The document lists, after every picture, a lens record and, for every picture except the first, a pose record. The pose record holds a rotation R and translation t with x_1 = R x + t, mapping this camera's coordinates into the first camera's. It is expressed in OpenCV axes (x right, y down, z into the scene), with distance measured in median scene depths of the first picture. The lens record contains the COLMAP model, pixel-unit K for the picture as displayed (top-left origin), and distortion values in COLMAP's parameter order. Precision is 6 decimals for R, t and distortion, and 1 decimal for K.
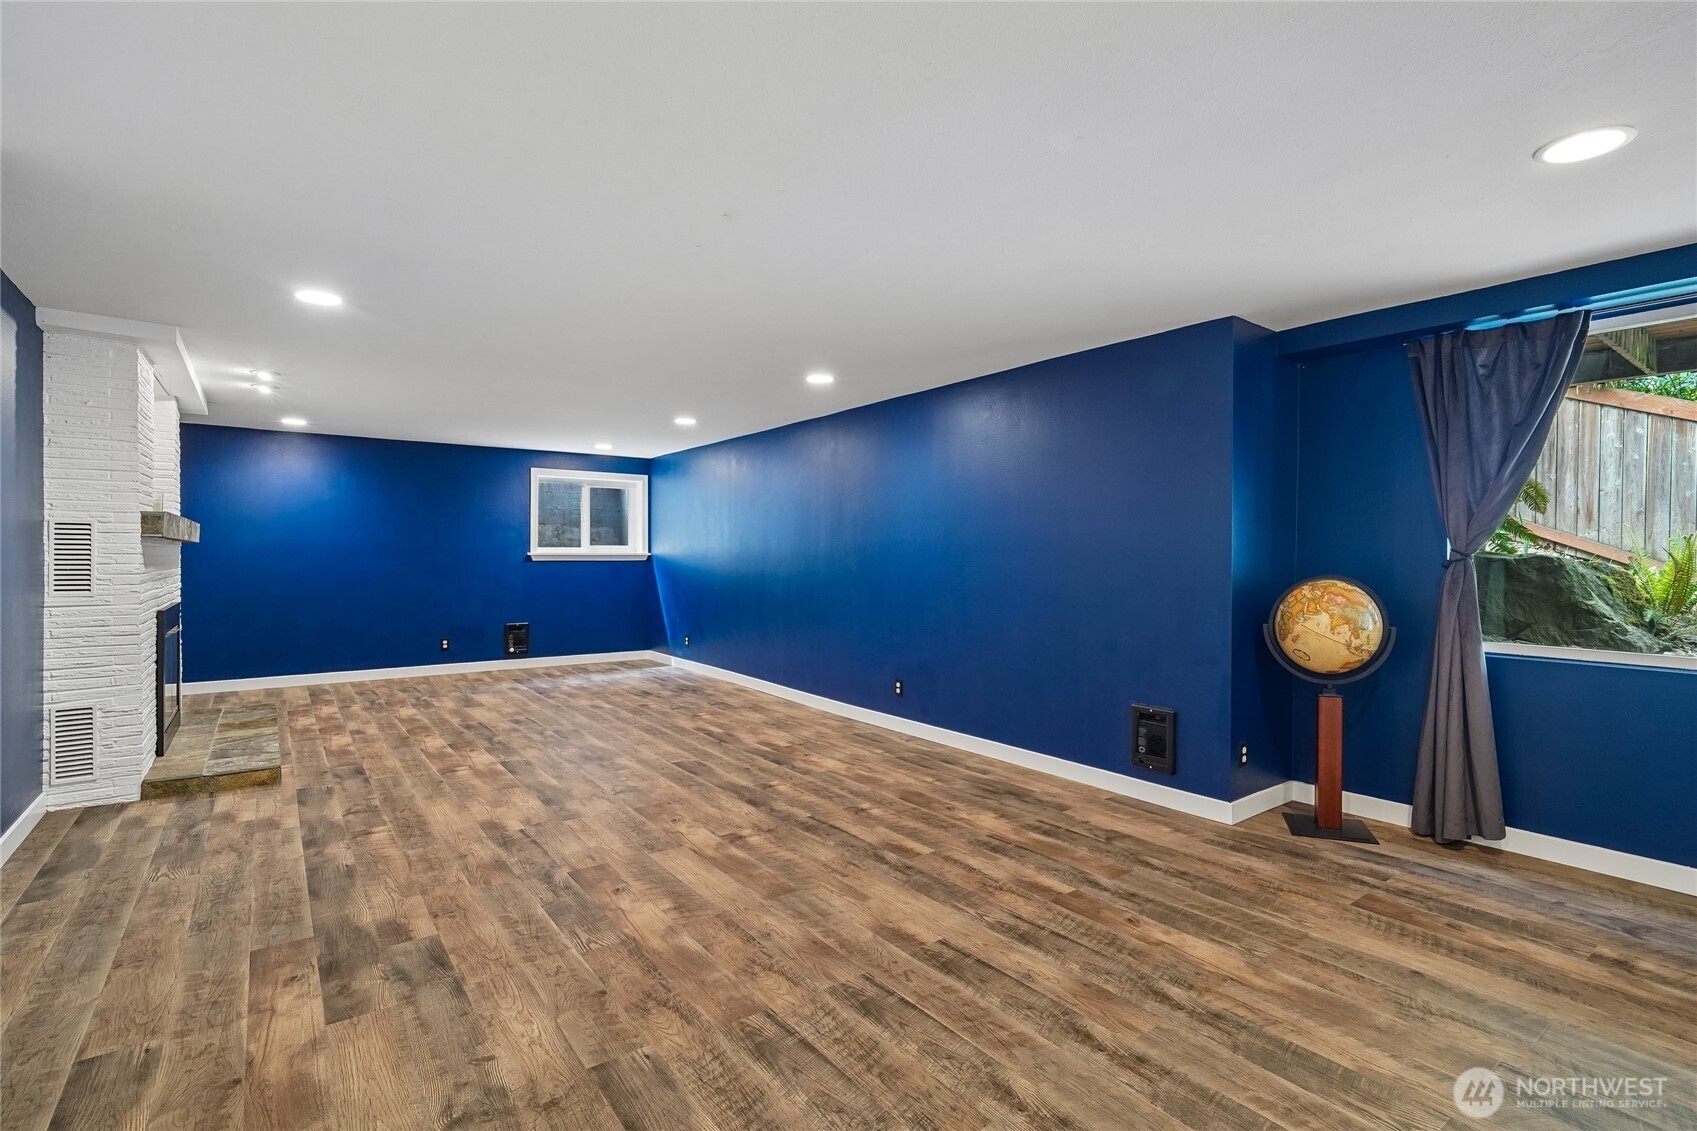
lens RADIAL K [[795.6, 0, 854.2], [0, 795.6, 565.4], [0, 0, 1]] dist [-0.014013, 0.008189]
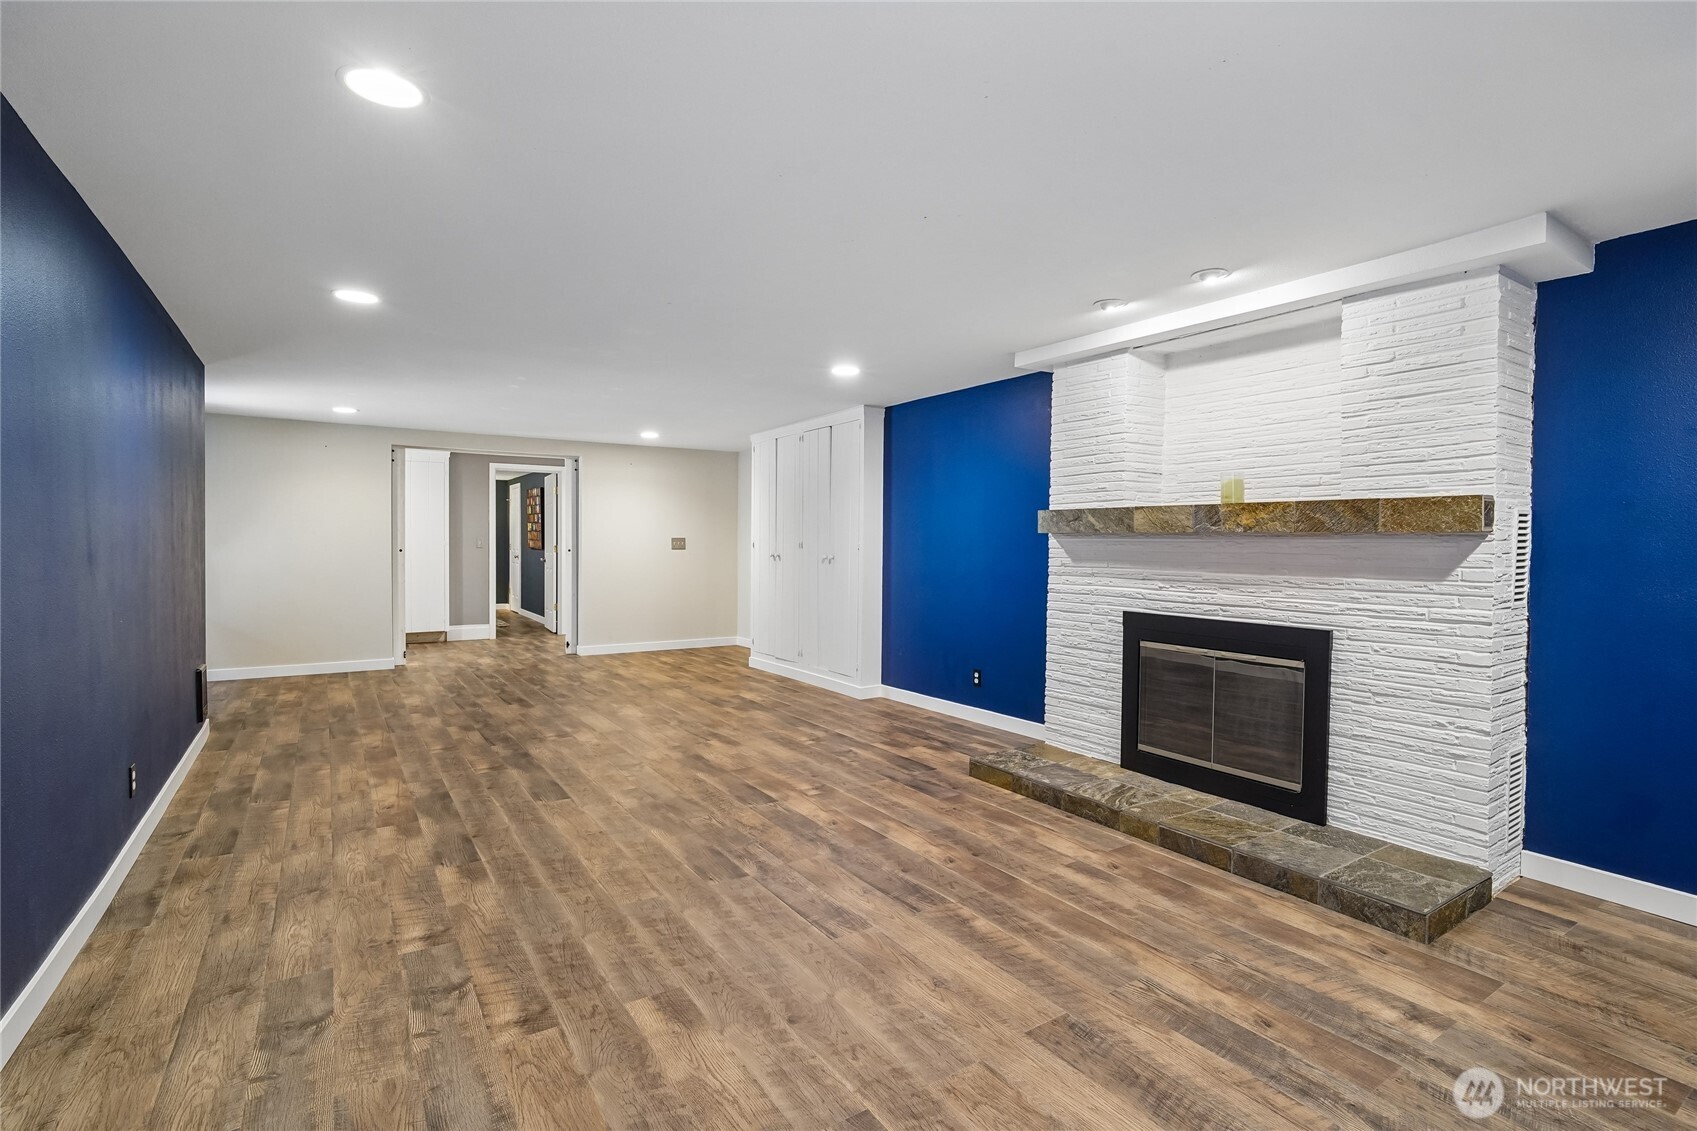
lens RADIAL K [[795.6, 0, 847.6], [0, 795.6, 558.0], [0, 0, 1]] dist [-0.014013, 0.008189]
pose [[-0.998380, -0.011877, 0.055643, -0.800018], [-0.009878, 0.999301, 0.036057, -0.045579], [-0.056032, 0.035449, -0.997799, 2.569530]]
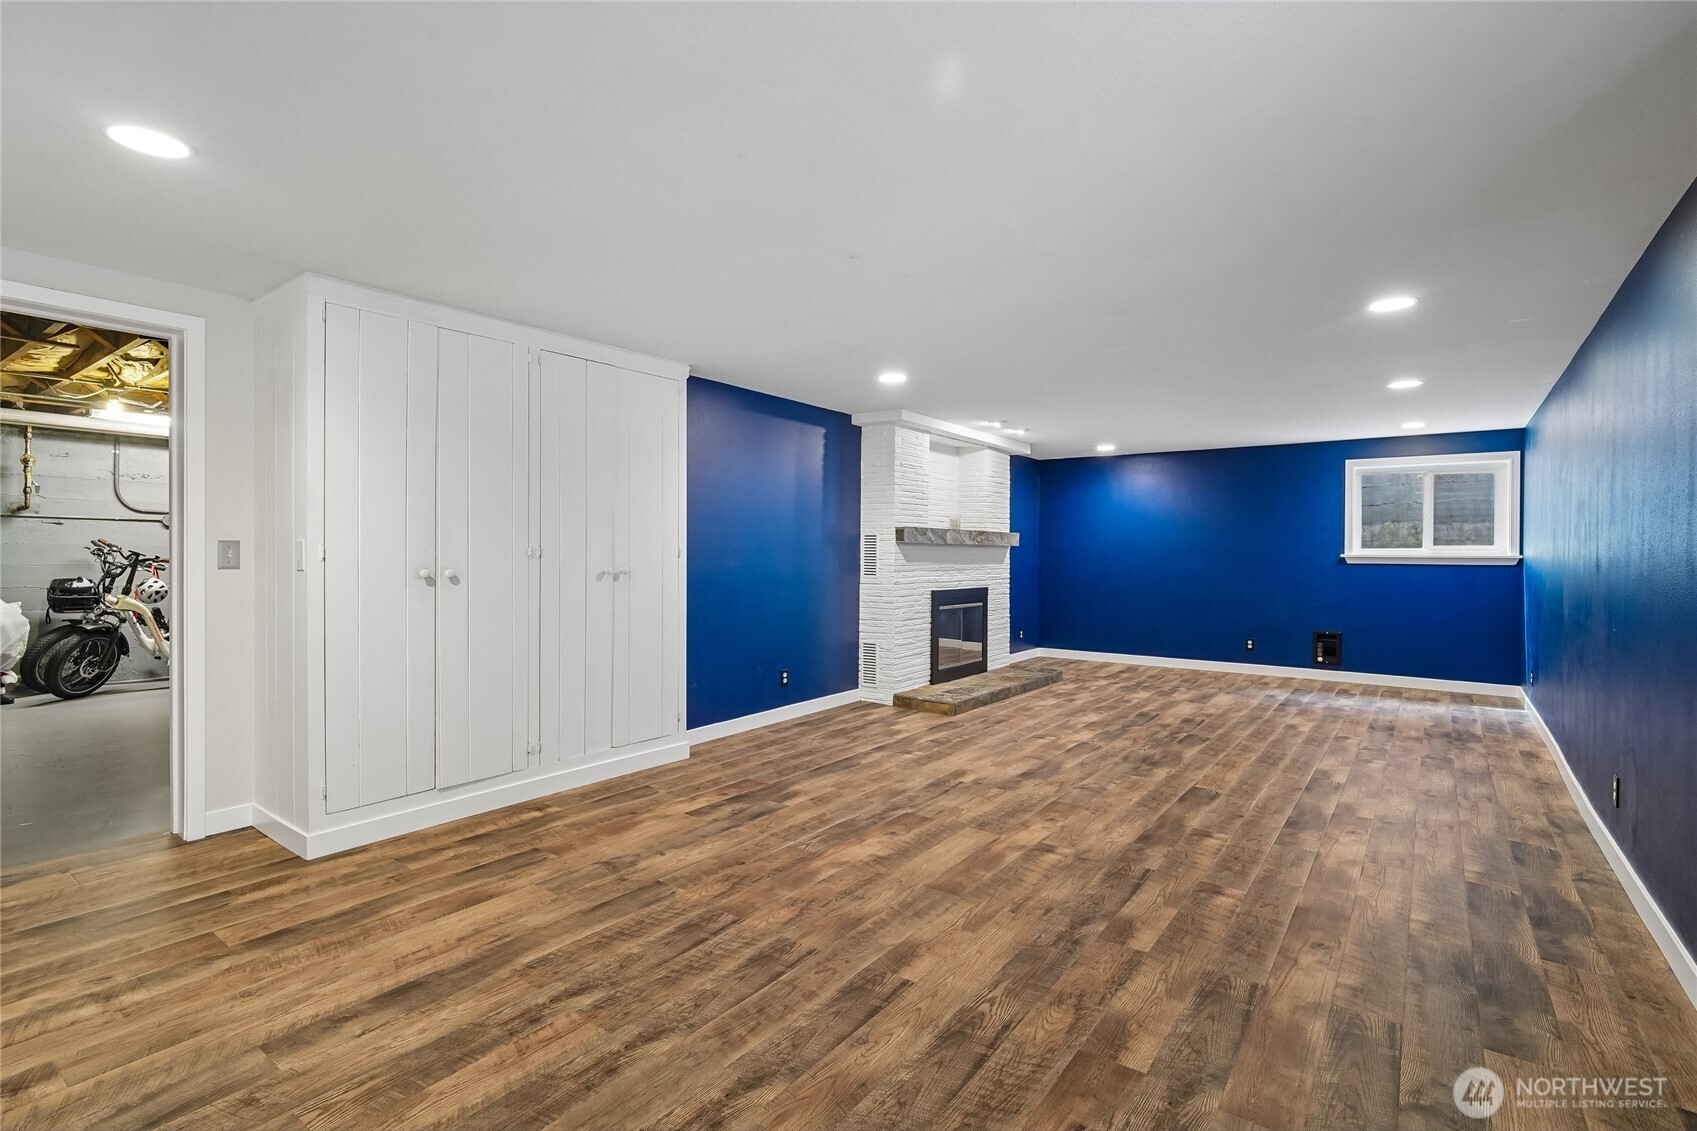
lens RADIAL K [[795.6, 0, 854.5], [0, 795.6, 556.0], [0, 0, 1]] dist [-0.014013, 0.008189]
pose [[0.296364, 0.004009, -0.955067, 0.737987], [-0.019131, 0.999815, -0.001740, -0.005199], [0.954883, 0.018787, 0.296386, 0.518179]]
